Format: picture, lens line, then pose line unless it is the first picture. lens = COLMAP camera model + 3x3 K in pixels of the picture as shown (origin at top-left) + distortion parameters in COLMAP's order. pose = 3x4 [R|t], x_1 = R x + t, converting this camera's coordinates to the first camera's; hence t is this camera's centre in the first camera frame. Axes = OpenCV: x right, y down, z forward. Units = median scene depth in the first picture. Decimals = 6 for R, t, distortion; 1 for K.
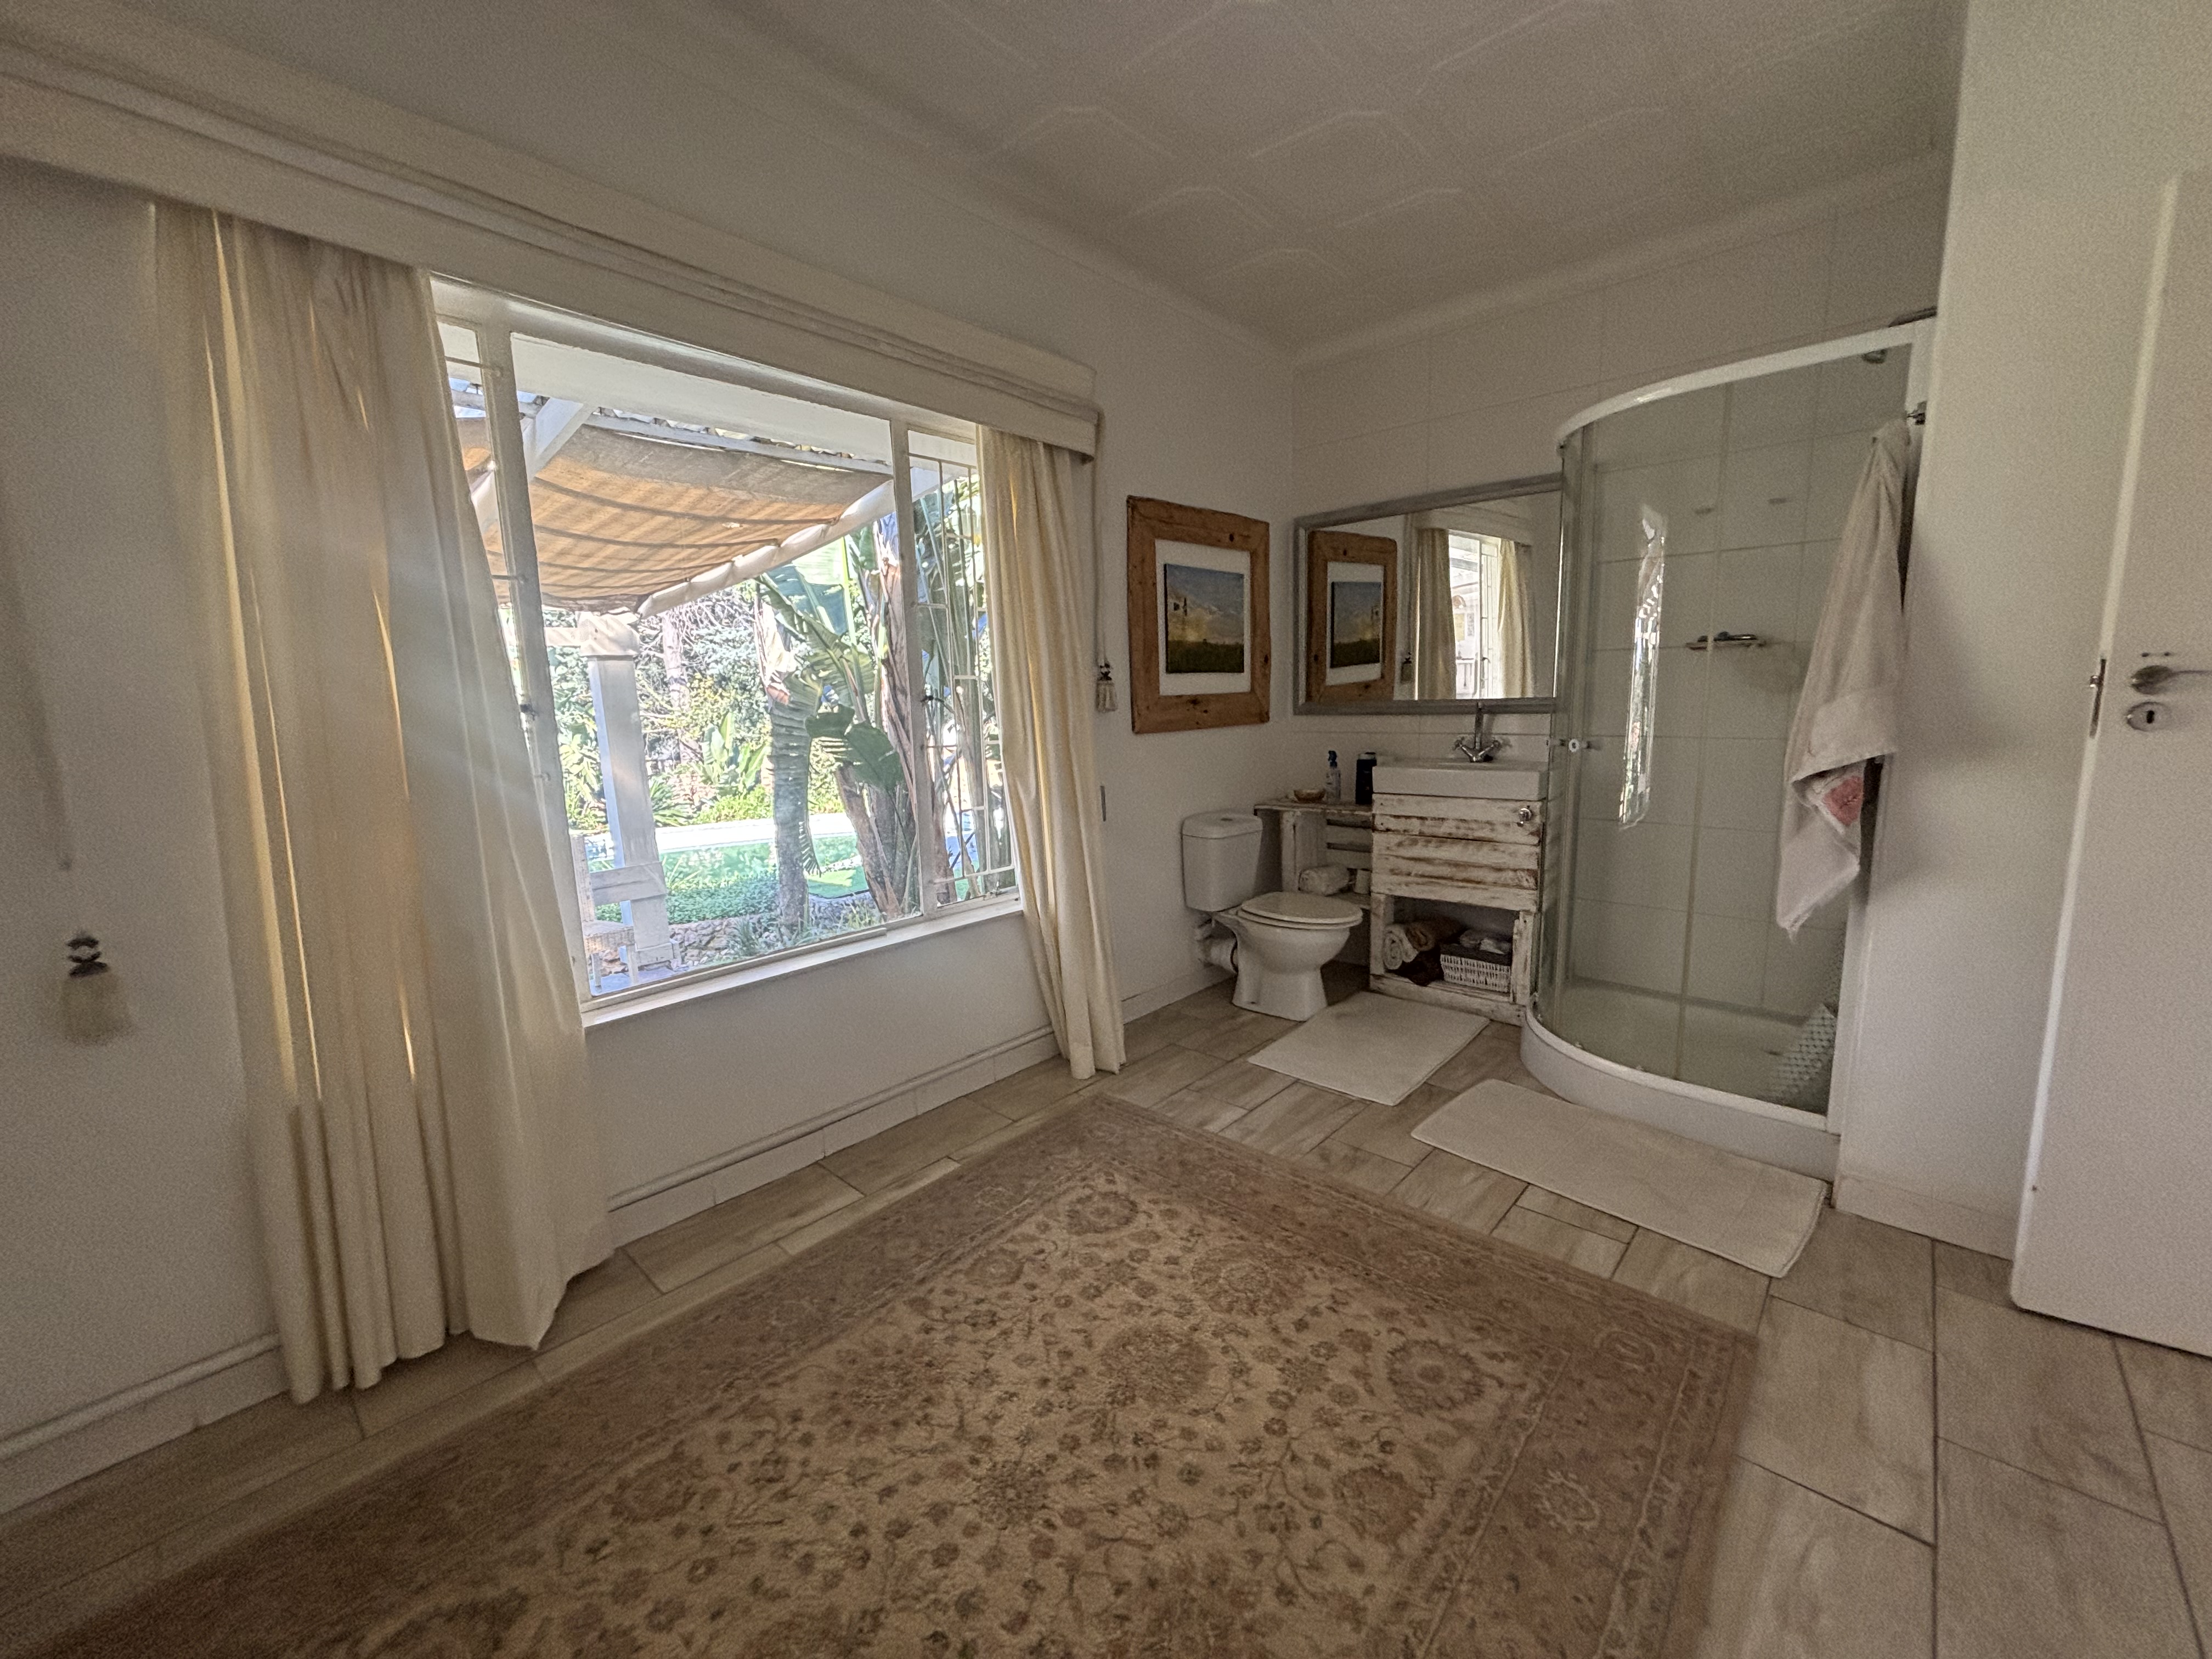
lens RADIAL K [[889.4, 0, 1110.4], [0, 889.4, 824.3], [0, 0, 1]] dist [0.000095, 0.000565]
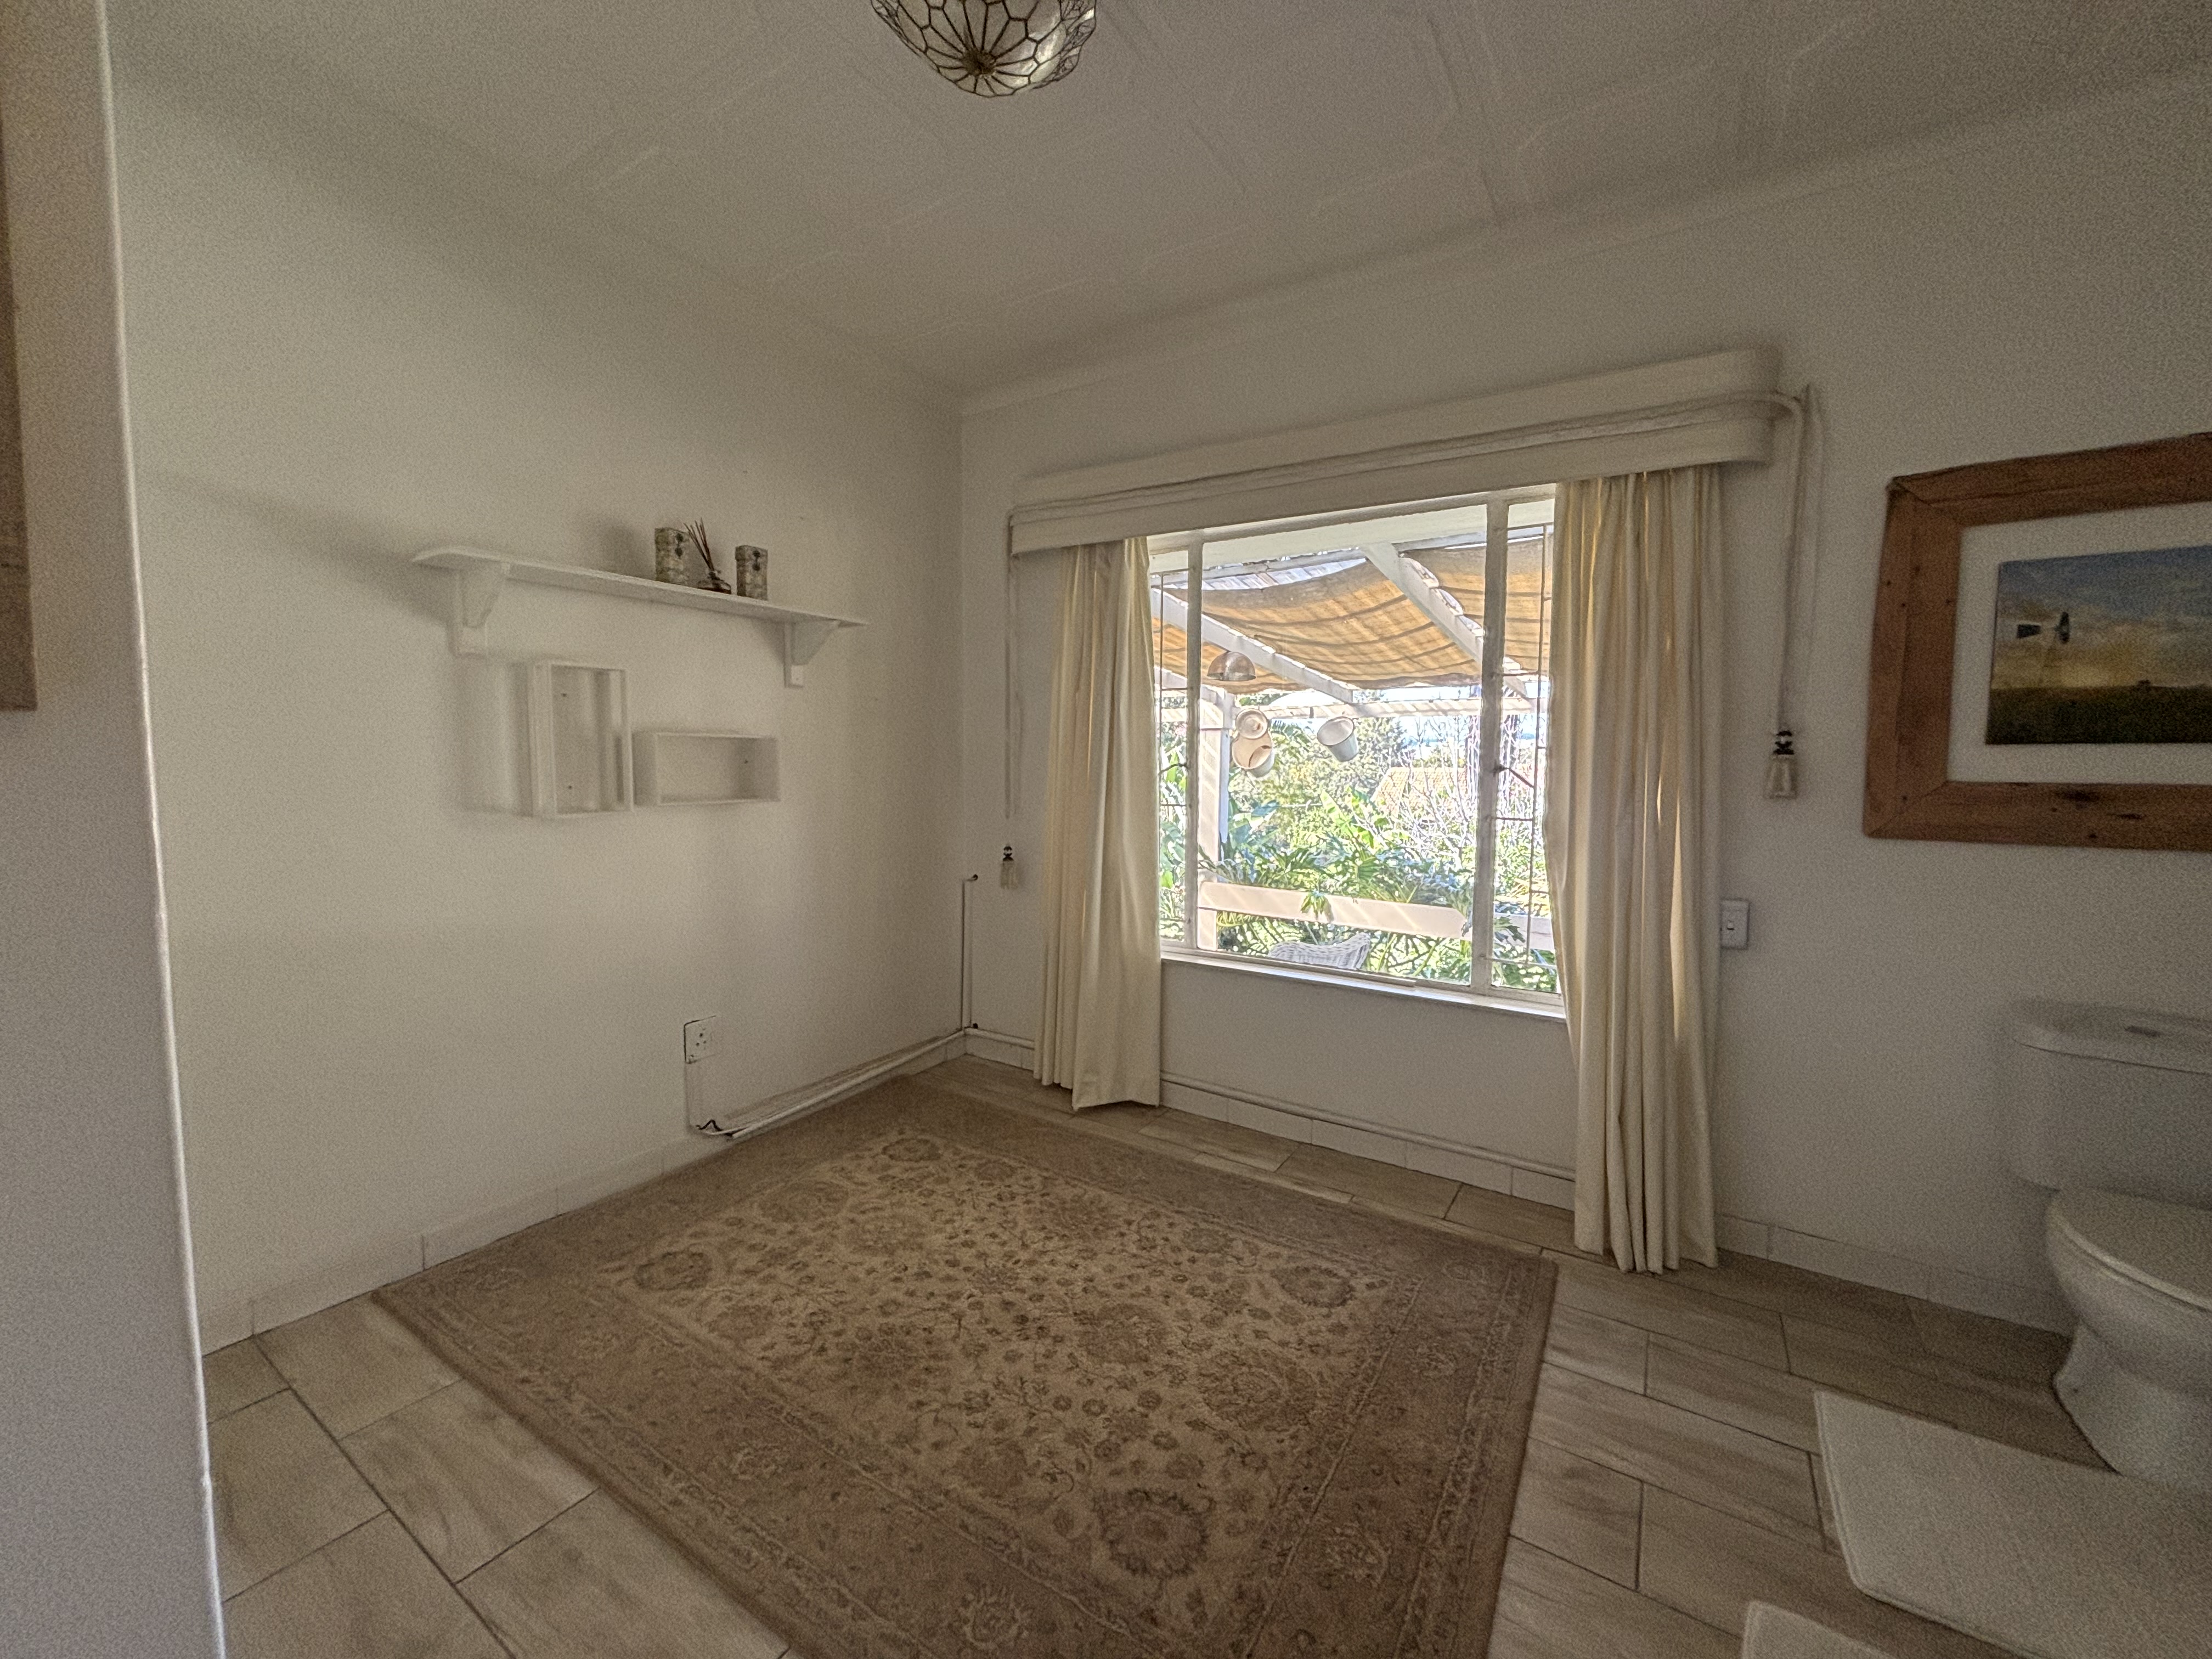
lens RADIAL K [[889.4, 0, 1097.2], [0, 889.4, 808.1], [0, 0, 1]] dist [0.000095, 0.000565]
pose [[0.155302, 0.083288, -0.984350, 0.865878], [-0.158536, 0.985626, 0.058383, -0.106584], [0.975063, 0.146988, 0.166273, 0.506690]]
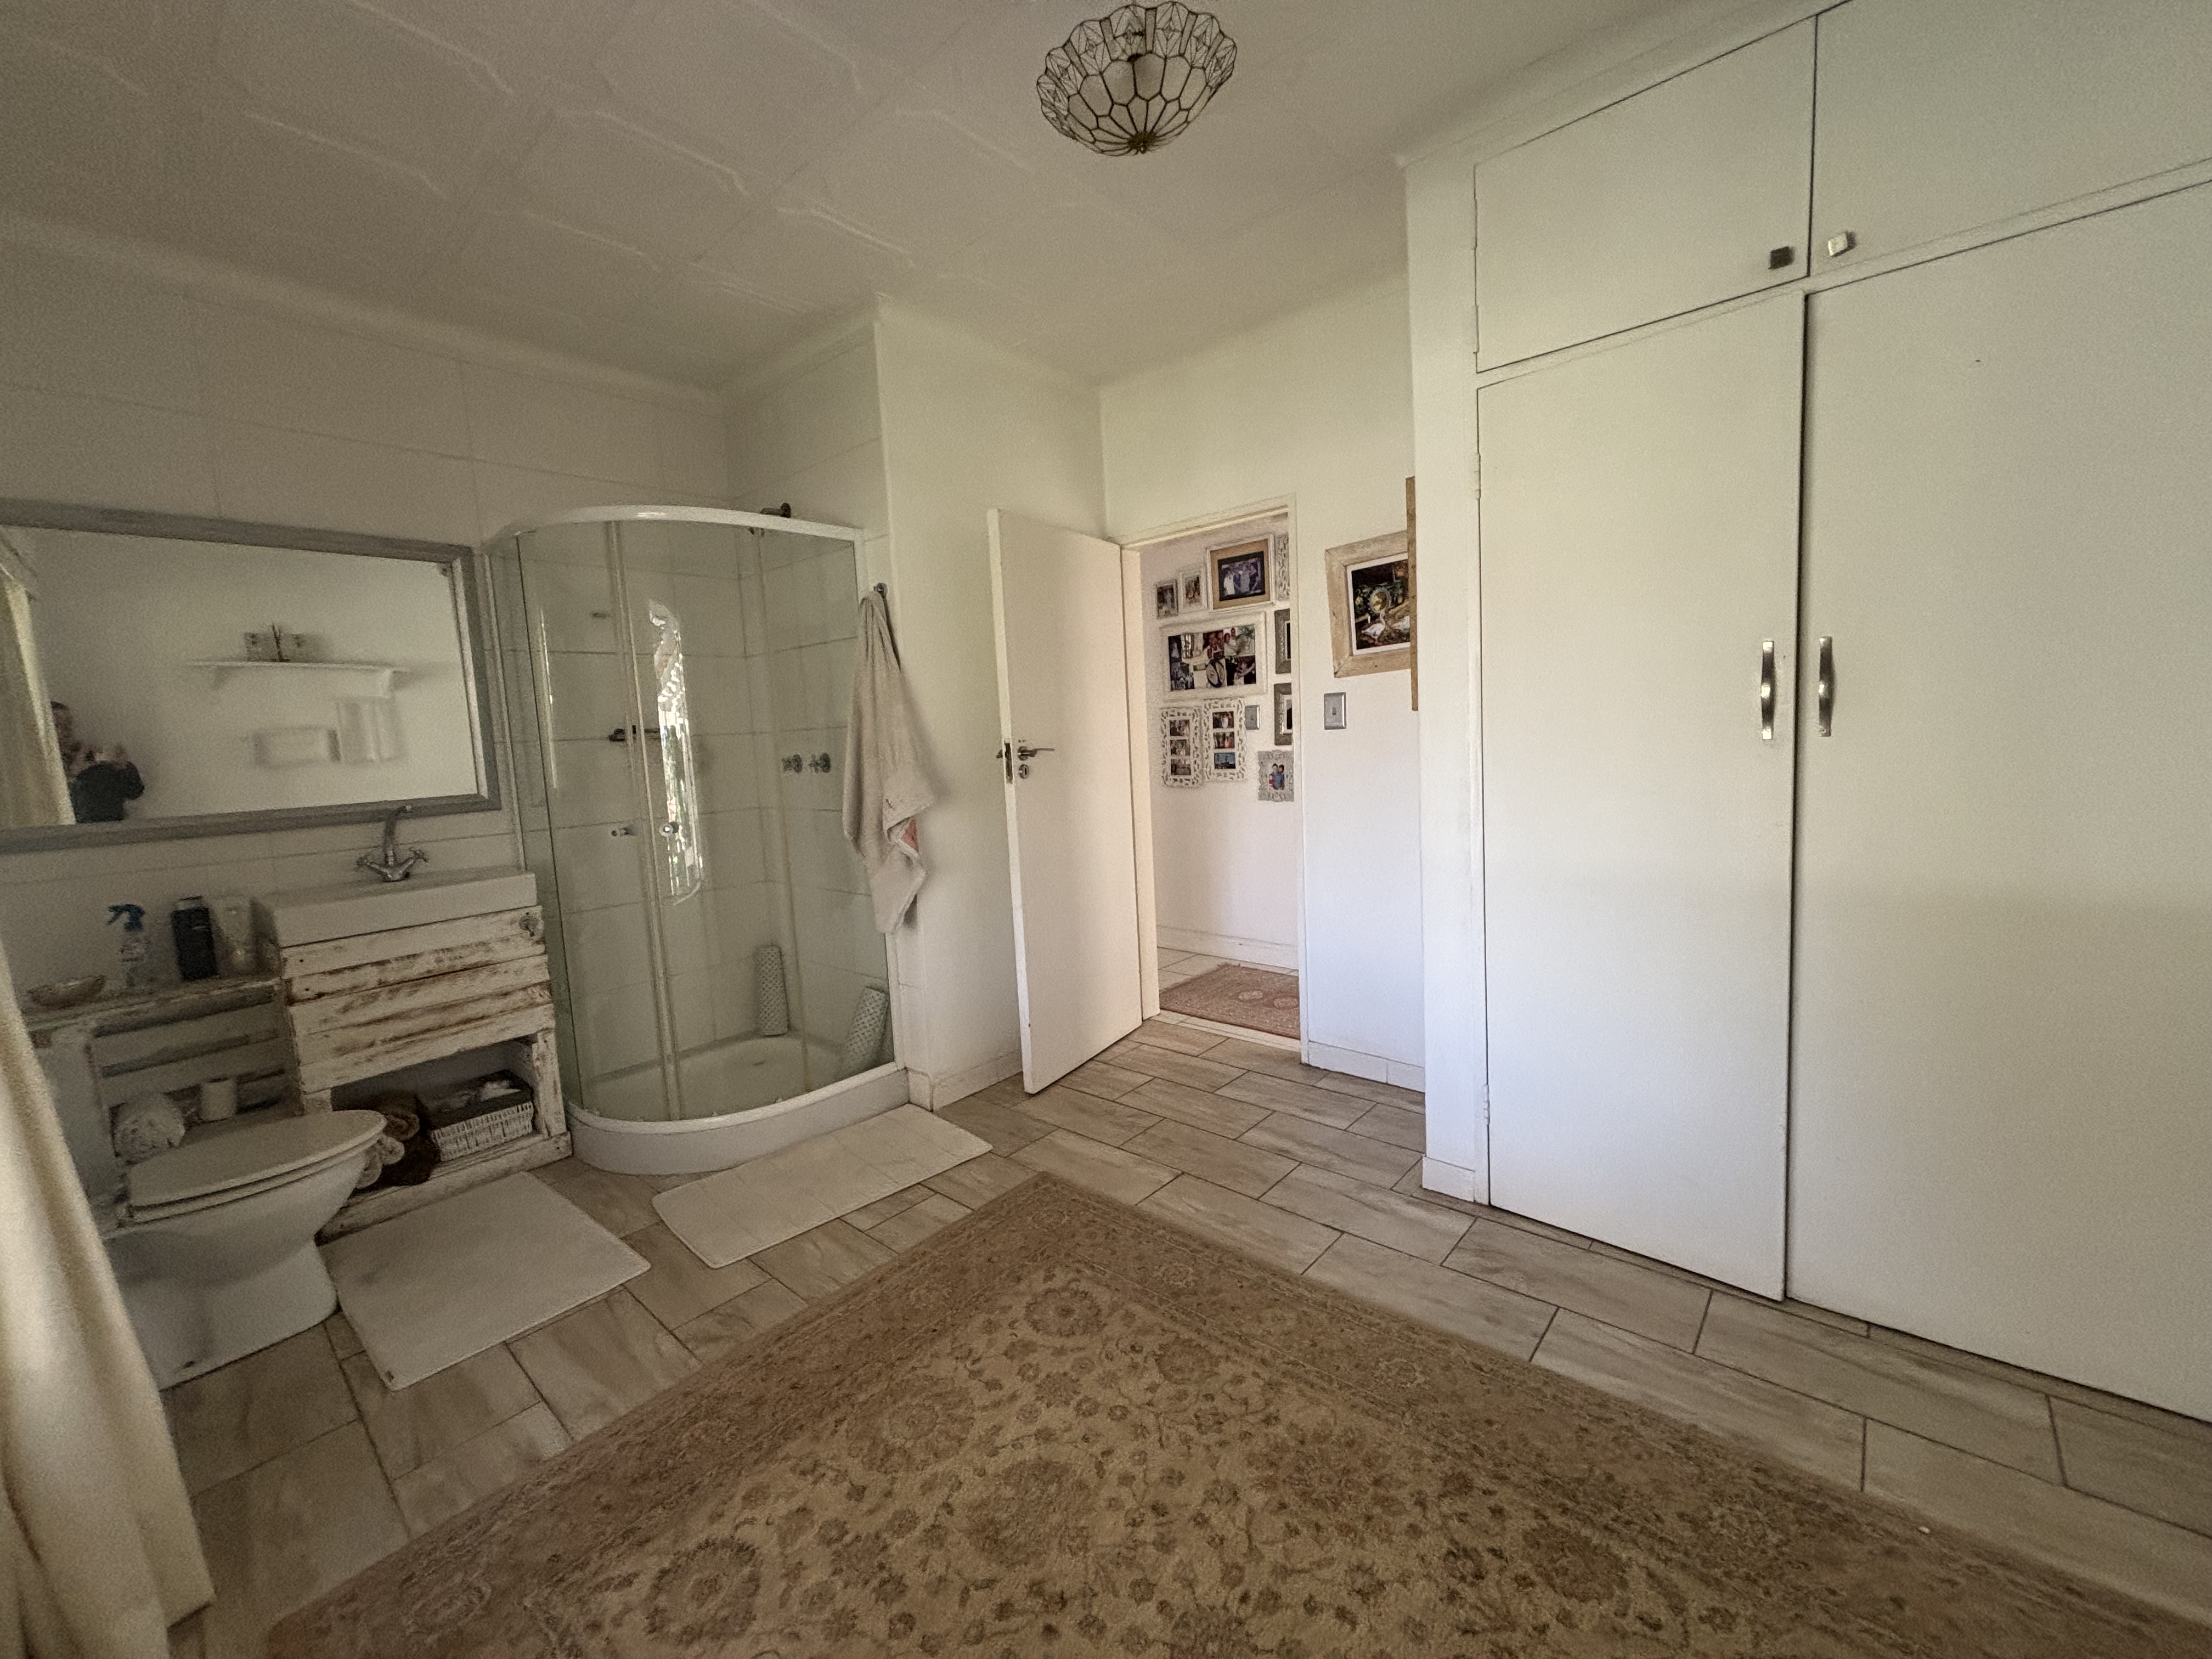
lens RADIAL K [[889.4, 0, 1099.4], [0, 889.4, 827.3], [0, 0, 1]] dist [0.000095, 0.000565]
pose [[-0.015472, -0.081843, 0.996525, -0.589756], [0.198805, 0.976494, 0.083284, -0.091275], [-0.979917, 0.199403, 0.001162, 0.600689]]
